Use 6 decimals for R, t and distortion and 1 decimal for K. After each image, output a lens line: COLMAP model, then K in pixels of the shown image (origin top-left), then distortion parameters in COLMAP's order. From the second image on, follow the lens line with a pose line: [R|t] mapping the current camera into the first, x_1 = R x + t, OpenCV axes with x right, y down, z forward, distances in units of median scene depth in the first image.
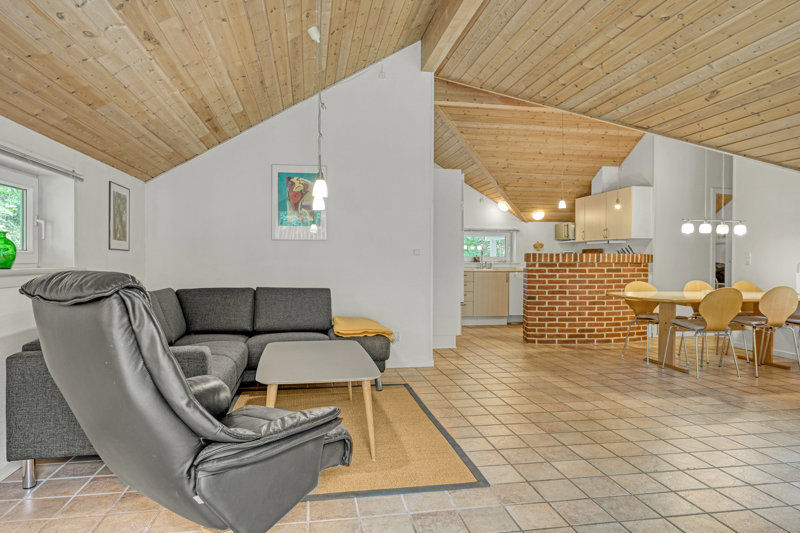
lens RADIAL K [[514.8, 0, 401.0], [0, 514.8, 262.3], [0, 0, 1]] dist [0.001342, 0.000333]
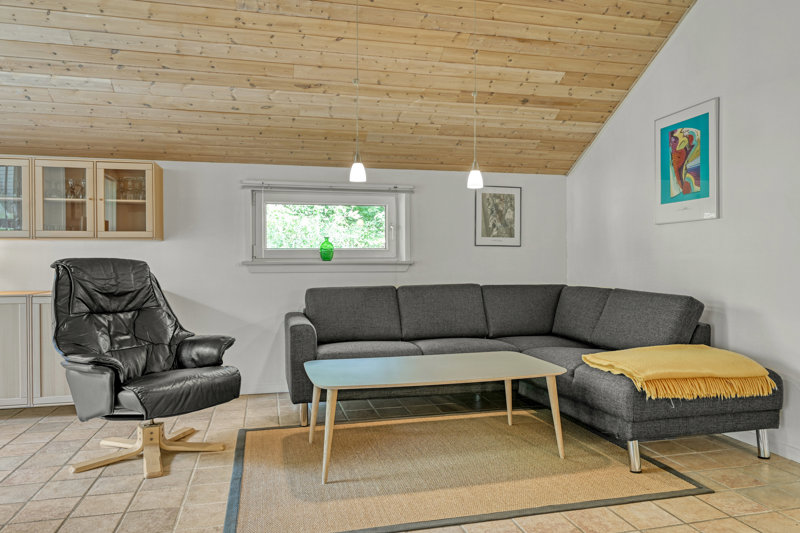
lens RADIAL K [[542.9, 0, 387.7], [0, 542.9, 261.9], [0, 0, 1]] dist [-0.001489, -0.000071]
pose [[0.054253, -0.004005, -0.998519, 0.355301], [-0.003458, 0.999985, -0.004199, 0.007964], [0.998521, 0.003680, 0.054239, 0.441370]]
